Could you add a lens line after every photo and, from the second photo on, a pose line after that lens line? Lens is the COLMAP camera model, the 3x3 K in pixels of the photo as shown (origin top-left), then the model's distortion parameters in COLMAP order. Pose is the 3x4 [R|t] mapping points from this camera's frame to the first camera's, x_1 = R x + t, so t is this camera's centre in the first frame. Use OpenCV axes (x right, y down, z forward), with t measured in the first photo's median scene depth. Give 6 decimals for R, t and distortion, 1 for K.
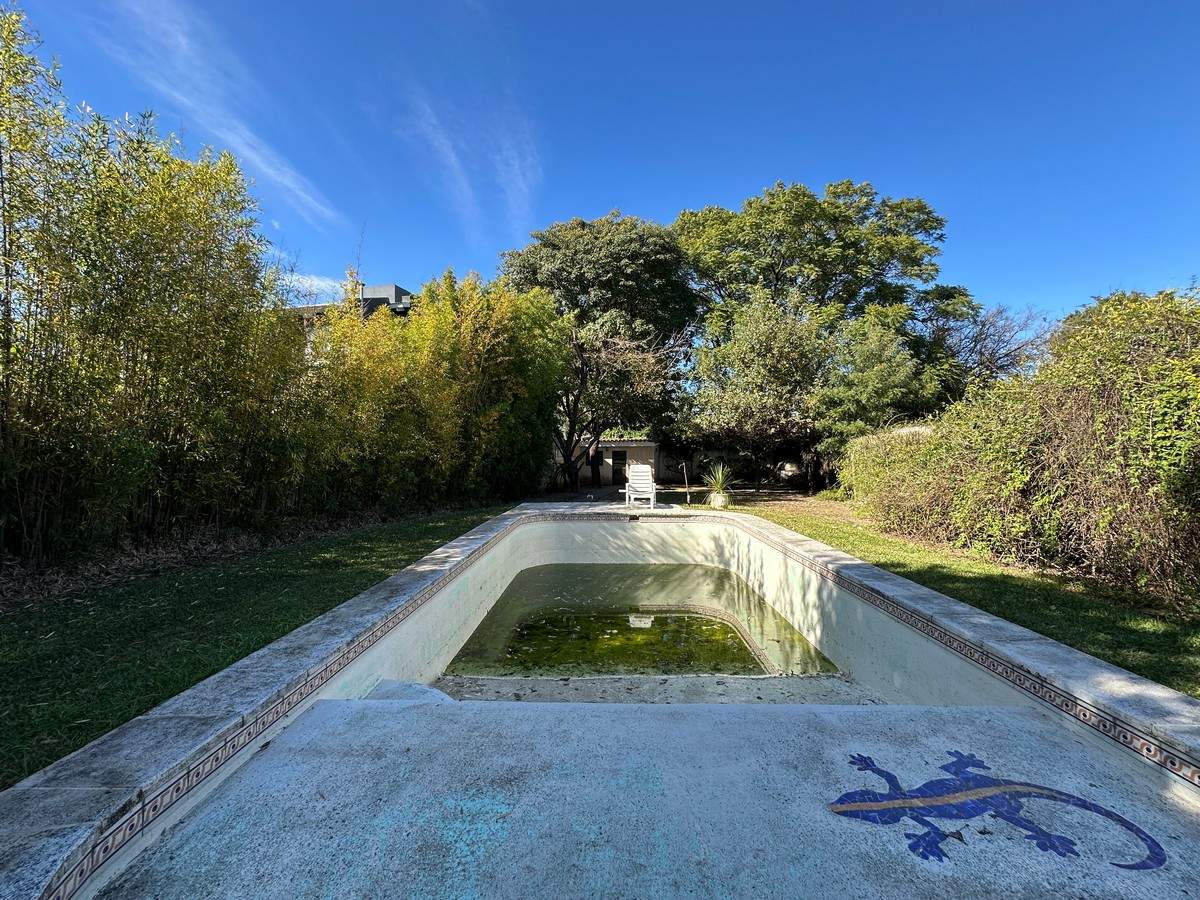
lens RADIAL K [[478.2, 0, 601.0], [0, 478.2, 450.2], [0, 0, 1]] dist [-0.005802, 0.000884]
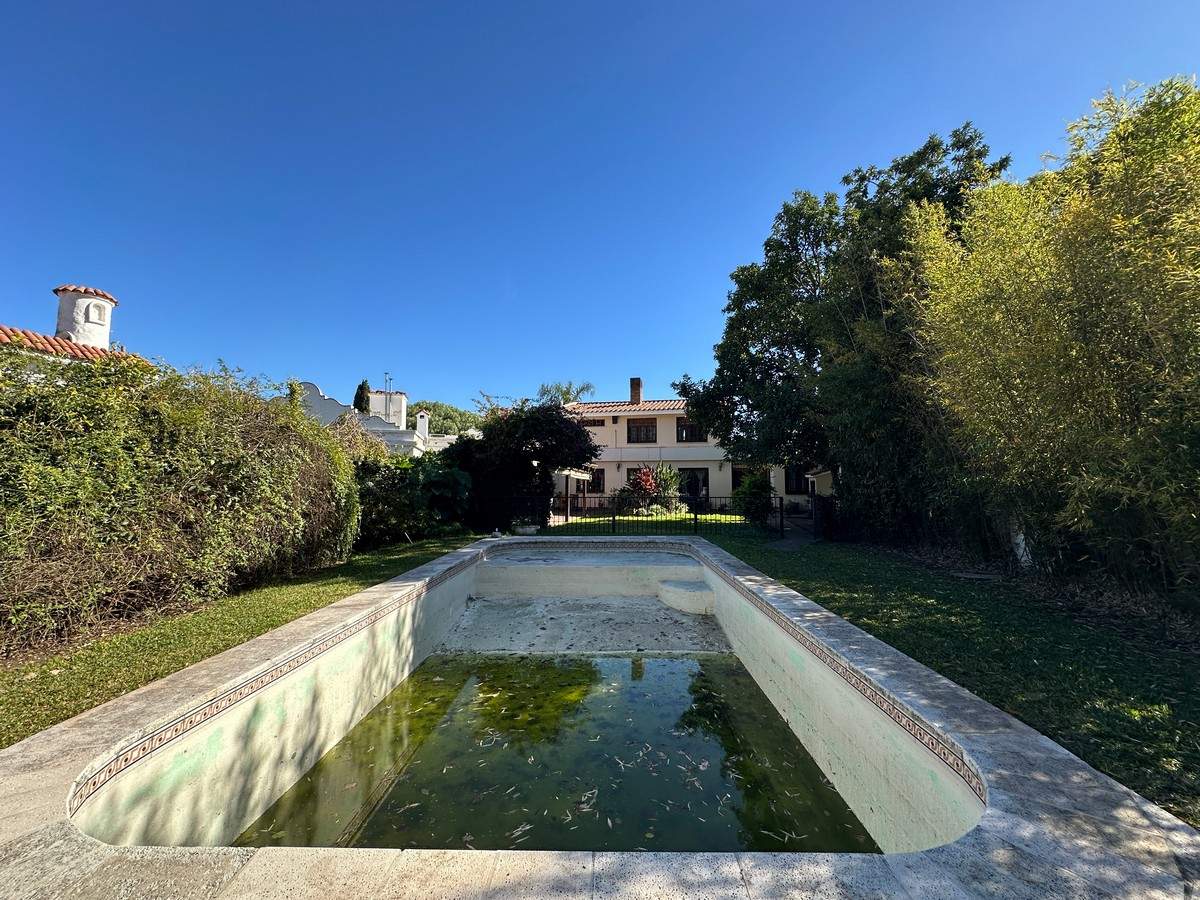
lens RADIAL K [[478.2, 0, 601.0], [0, 478.2, 450.2], [0, 0, 1]] dist [-0.005802, 0.000884]
pose [[-0.999966, -0.007646, -0.003196, 0.045645], [-0.007426, 0.997924, -0.063969, -0.008537], [0.003679, -0.063943, -0.997947, 2.342734]]
